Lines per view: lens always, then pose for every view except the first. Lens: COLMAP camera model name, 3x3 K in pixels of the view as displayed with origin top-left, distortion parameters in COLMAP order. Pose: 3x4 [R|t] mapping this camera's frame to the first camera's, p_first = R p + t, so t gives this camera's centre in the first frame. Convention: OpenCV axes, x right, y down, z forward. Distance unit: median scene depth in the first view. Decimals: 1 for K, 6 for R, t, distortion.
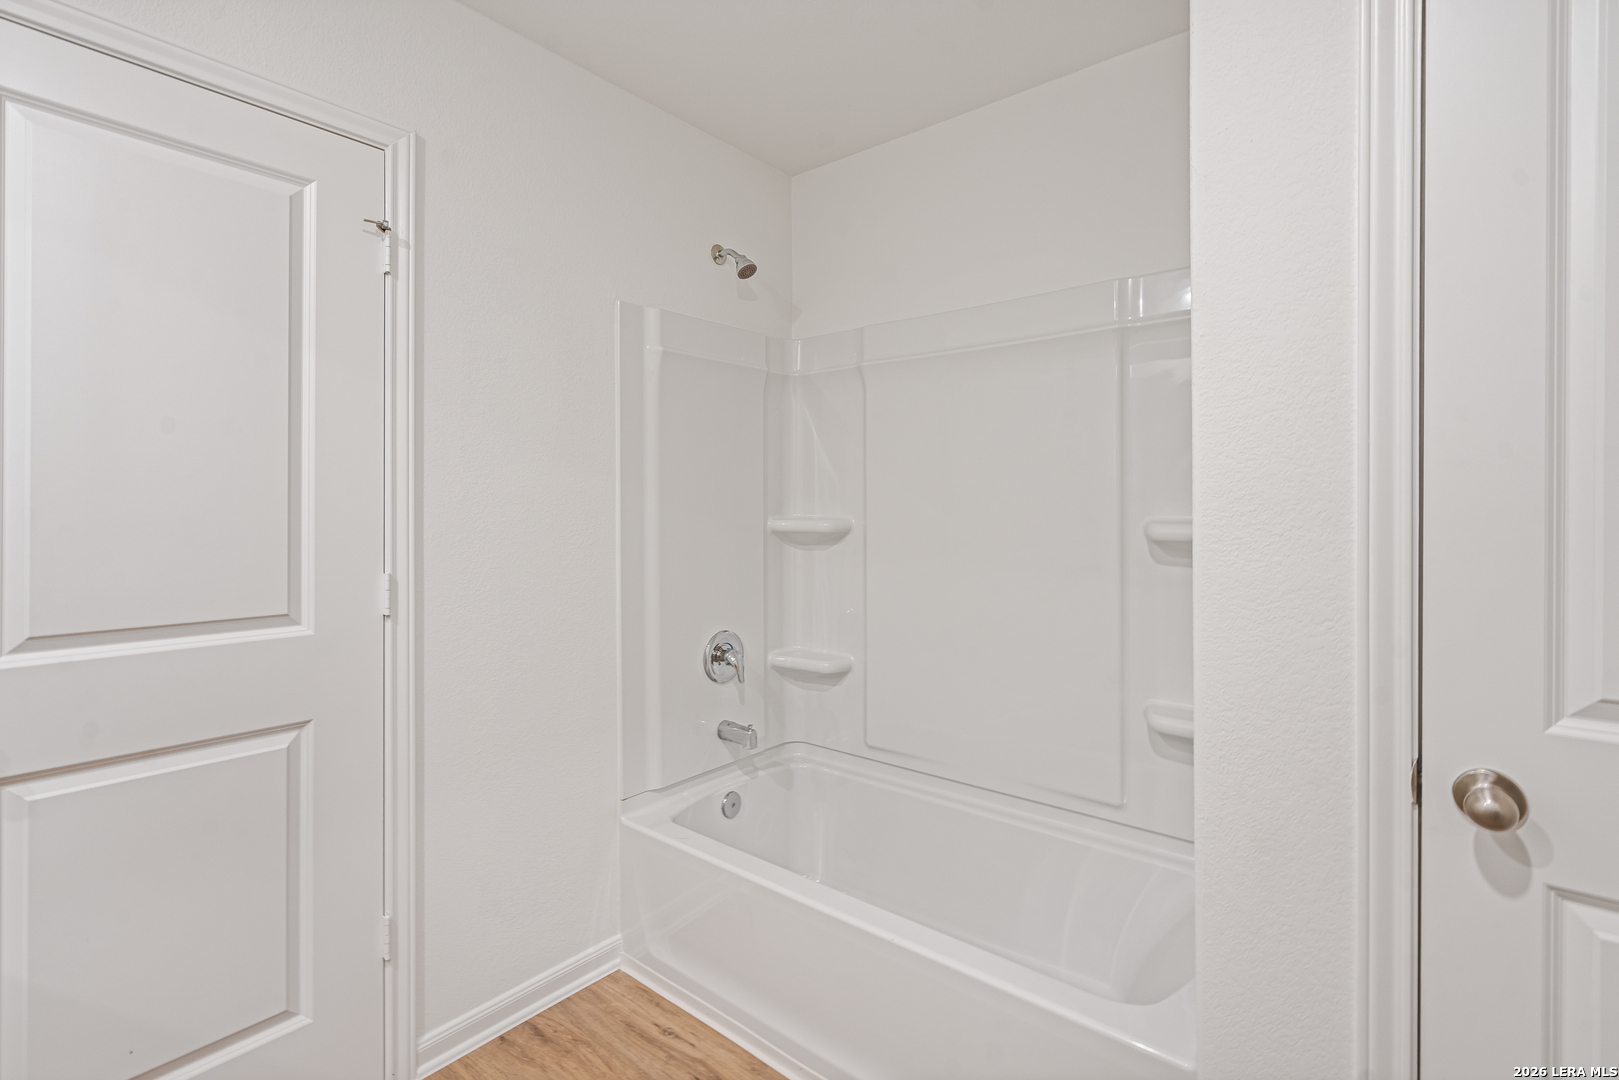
lens RADIAL K [[755.5, 0, 804.1], [0, 755.5, 492.4], [0, 0, 1]] dist [0.001781, 0.000016]
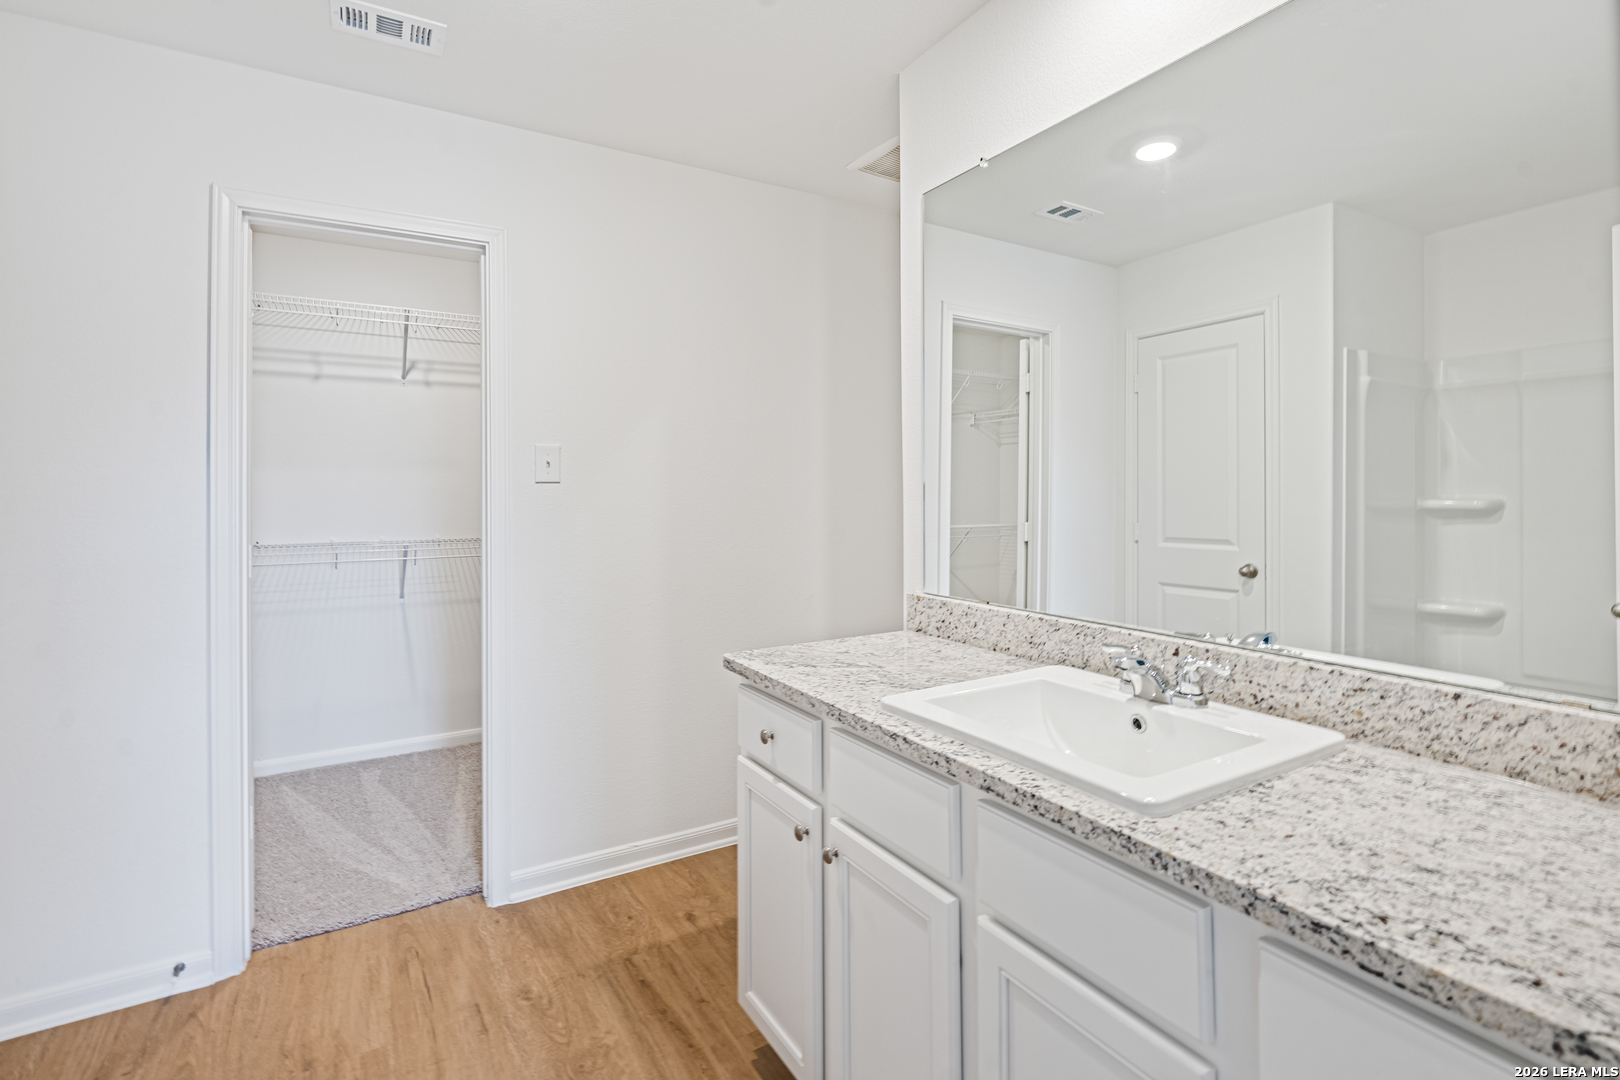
lens RADIAL K [[756.0, 0, 804.6], [0, 756.0, 492.4], [0, 0, 1]] dist [0.001781, 0.000016]
pose [[0.938603, -0.006745, -0.344933, -0.604071], [0.005355, 0.999973, -0.004984, 0.024392], [0.344957, 0.002831, 0.938614, -0.615571]]
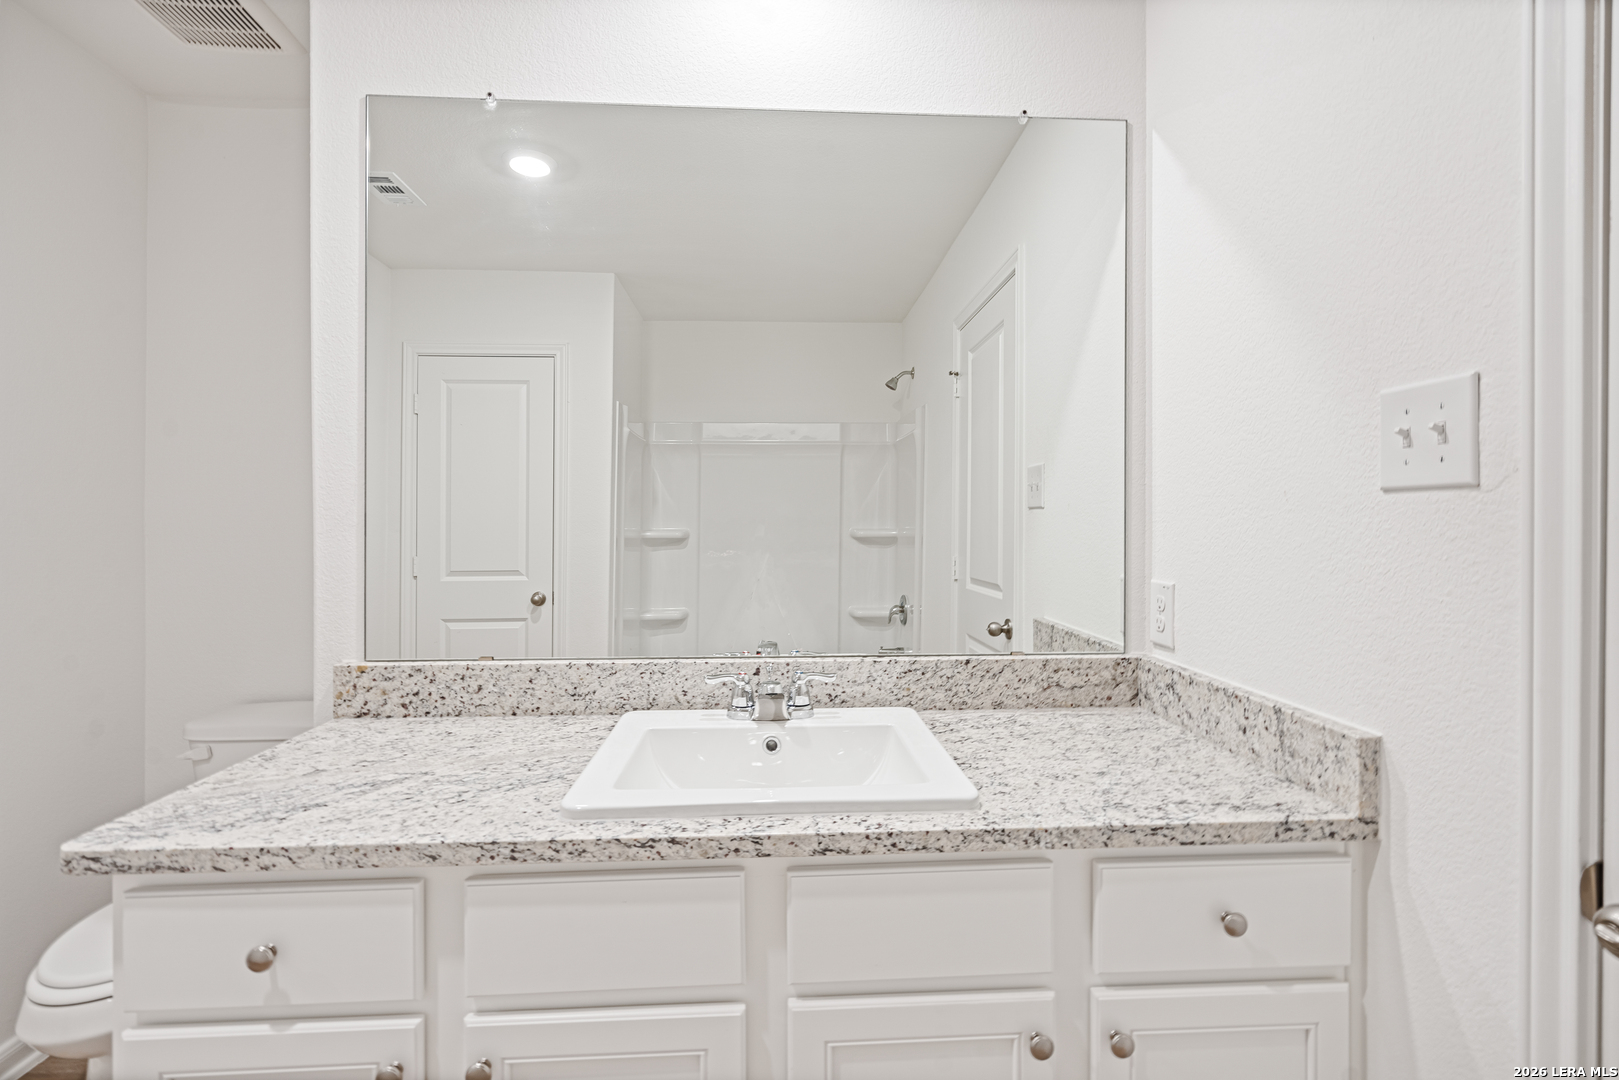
lens RADIAL K [[744.7, 0, 809.5], [0, 744.7, 540.0], [0, 0, 1]] dist [-0.002747, 0.000120]
pose [[0.734282, -0.014472, 0.678691, -0.895977], [0.003559, 0.999841, 0.017470, 0.028918], [-0.678836, -0.010412, 0.734216, -0.451430]]
